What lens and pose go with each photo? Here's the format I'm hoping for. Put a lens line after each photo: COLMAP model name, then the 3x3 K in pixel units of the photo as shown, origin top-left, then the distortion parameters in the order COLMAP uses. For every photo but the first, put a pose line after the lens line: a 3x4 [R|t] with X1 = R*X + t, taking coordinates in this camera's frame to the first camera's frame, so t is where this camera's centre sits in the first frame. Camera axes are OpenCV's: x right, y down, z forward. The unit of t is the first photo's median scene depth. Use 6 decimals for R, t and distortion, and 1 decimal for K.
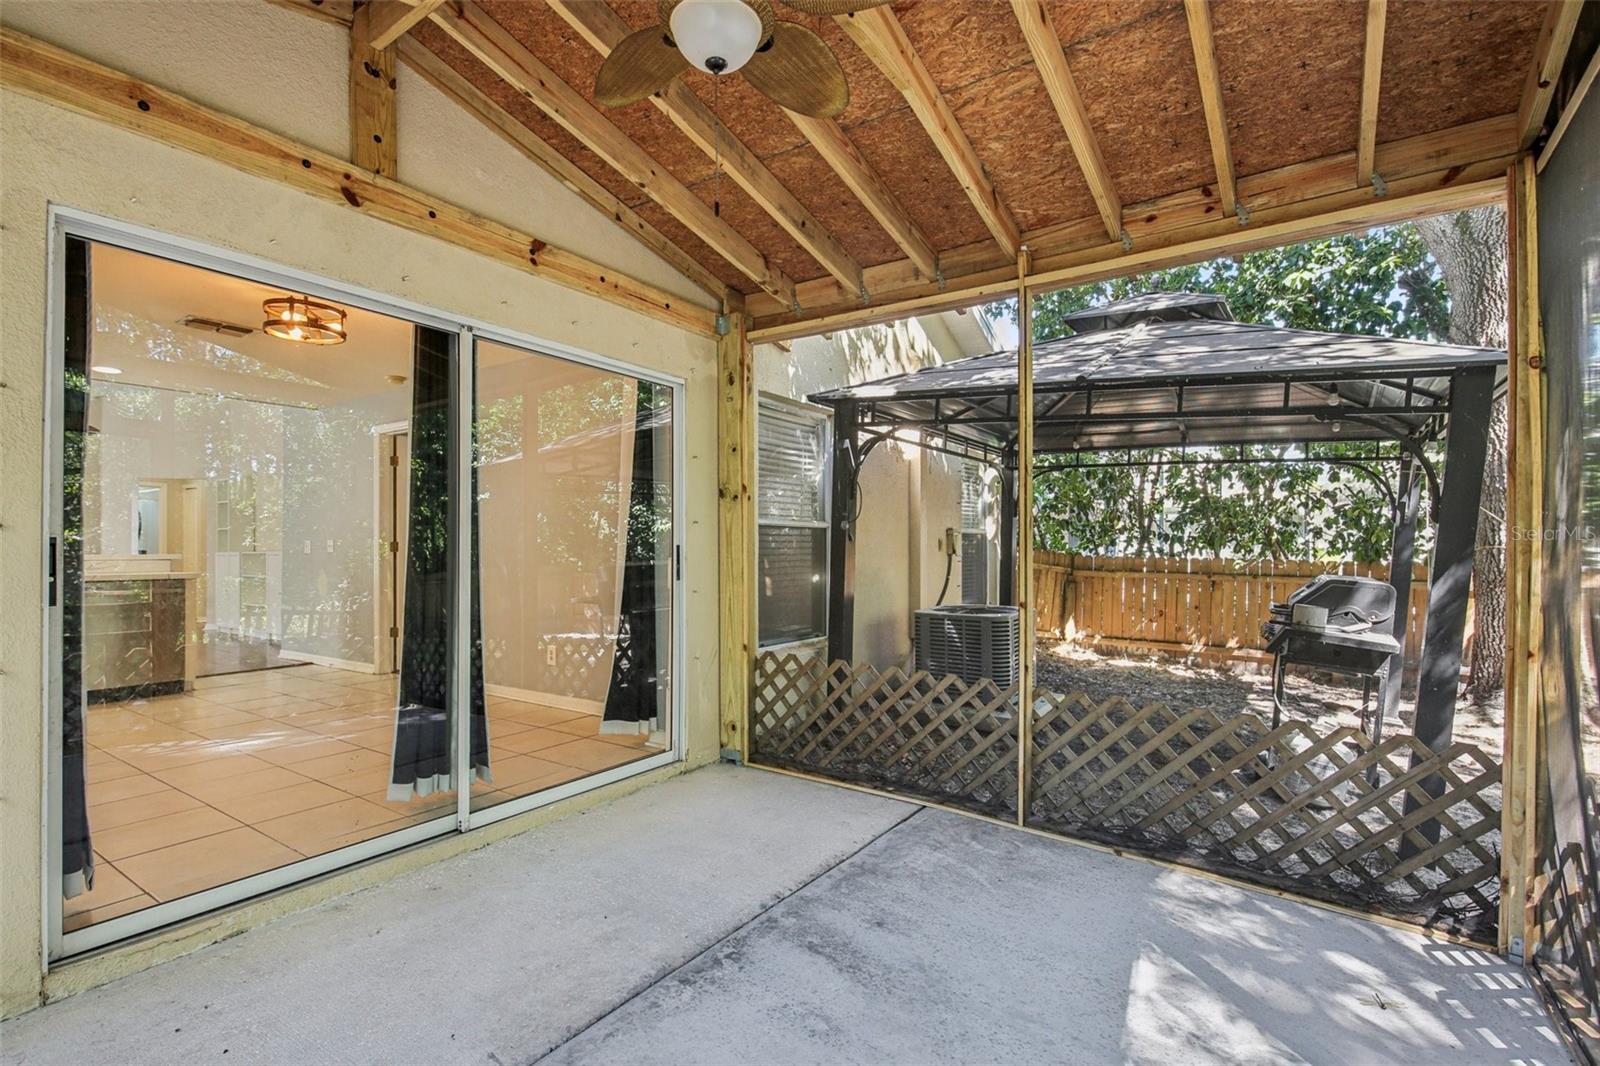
lens RADIAL K [[759.6, 0, 800.0], [0, 759.6, 533.0], [0, 0, 1]] dist [-0.002757, -0.000703]
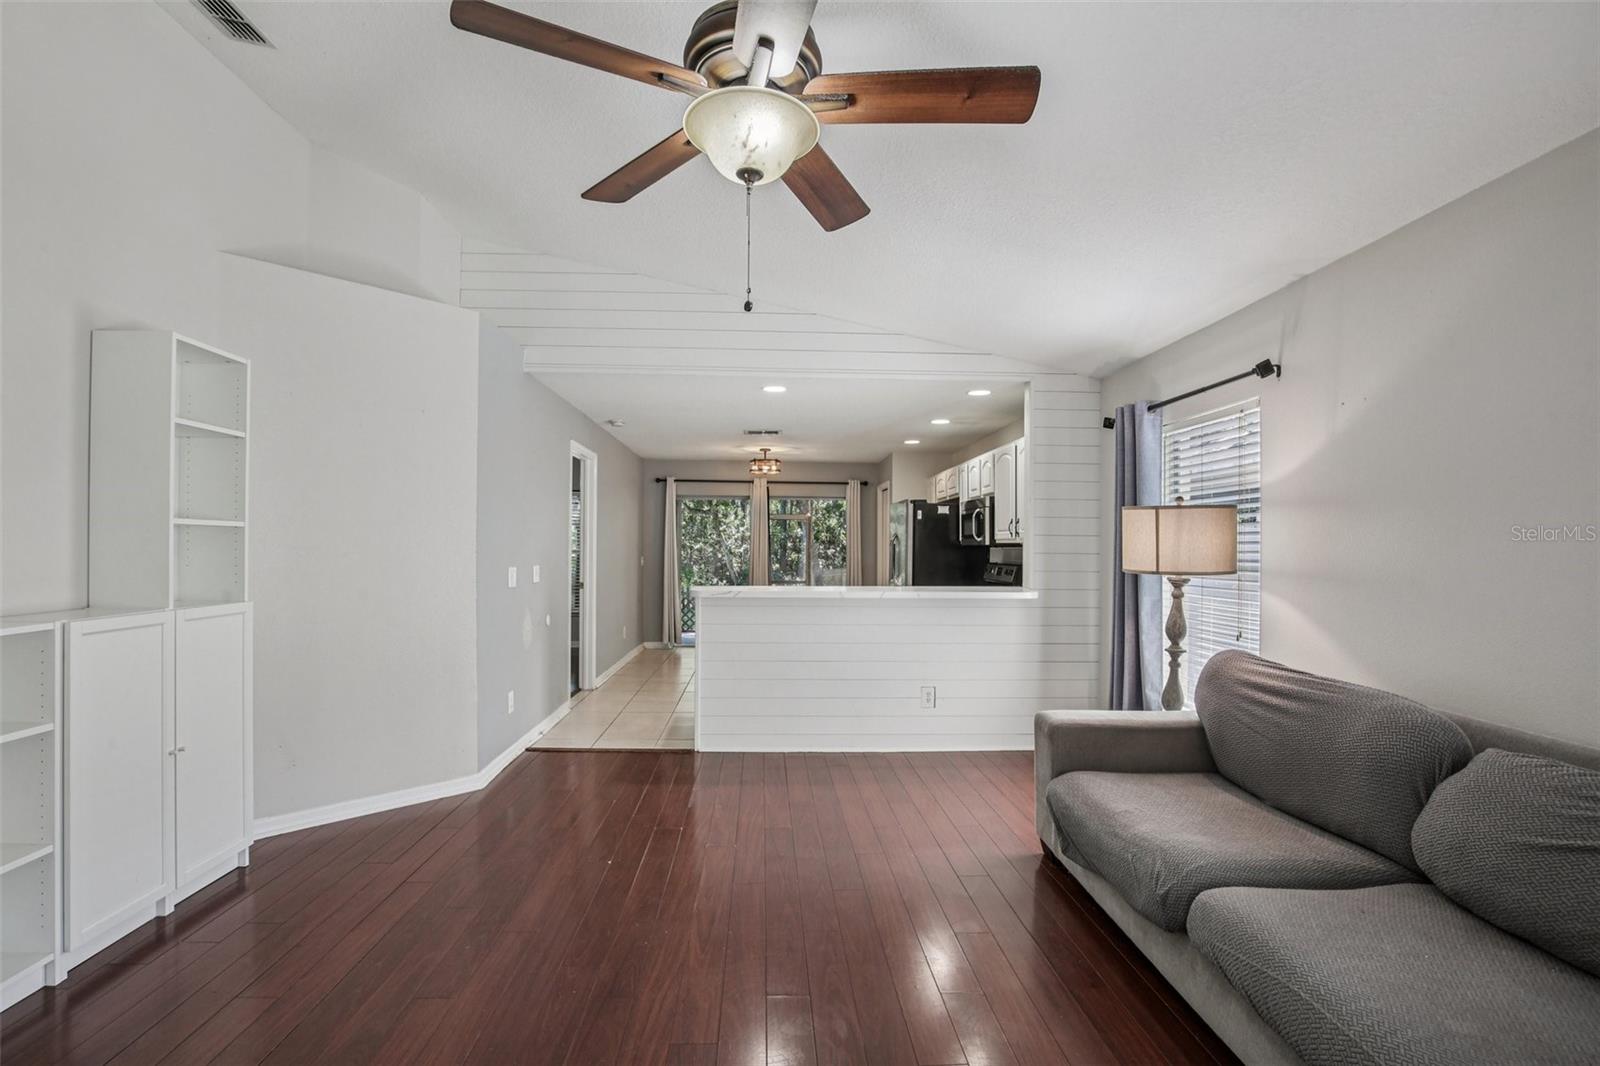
lens RADIAL K [[740.8, 0, 801.3], [0, 740.8, 542.2], [0, 0, 1]] dist [-0.027215, 0.001476]
pose [[-0.620891, 0.006209, 0.783872, -1.363793], [-0.018610, 0.999570, -0.022659, -0.001482], [-0.783676, -0.028656, -0.620509, 1.264859]]
